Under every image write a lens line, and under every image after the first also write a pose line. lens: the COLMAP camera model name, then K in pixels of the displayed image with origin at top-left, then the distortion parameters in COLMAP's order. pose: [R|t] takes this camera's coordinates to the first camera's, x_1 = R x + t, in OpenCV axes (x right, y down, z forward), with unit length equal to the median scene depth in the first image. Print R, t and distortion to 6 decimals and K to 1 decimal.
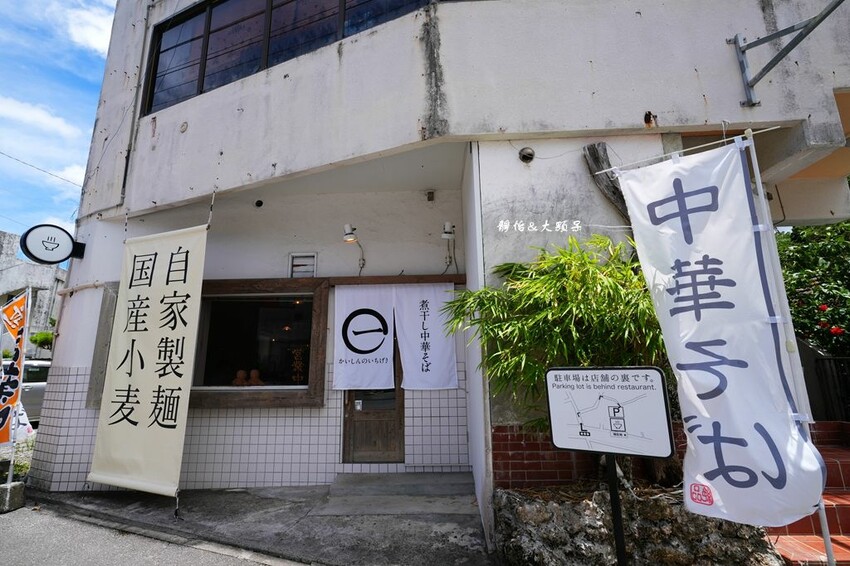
lens RADIAL K [[440.9, 0, 425.0], [0, 440.9, 283.0], [0, 0, 1]] dist [0.001016, 0.001350]
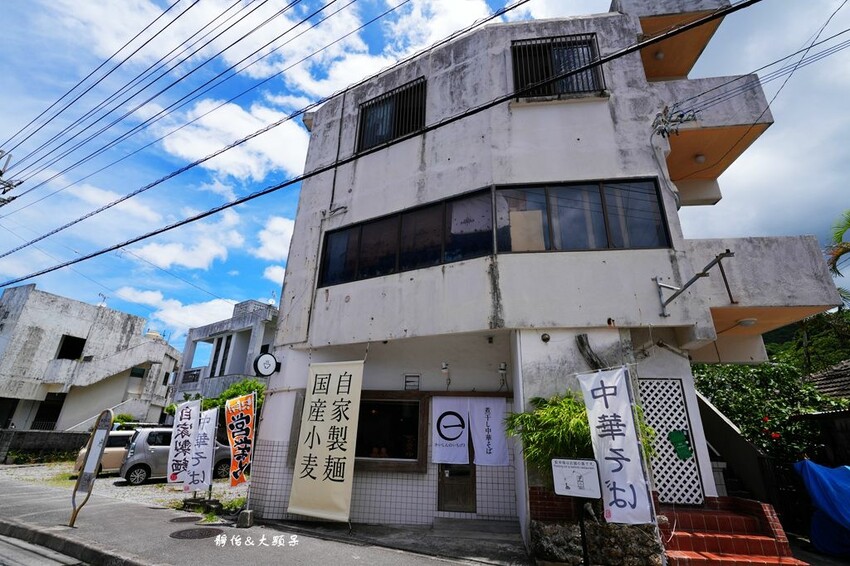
lens RADIAL K [[424.3, 0, 425.0], [0, 424.3, 283.0], [0, 0, 1]] dist [-0.004281, -0.000265]
pose [[0.994721, 0.005271, -0.102478, -0.077401], [-0.022409, 0.985735, -0.166809, -0.157031], [0.100137, 0.168225, 0.980649, -0.675125]]
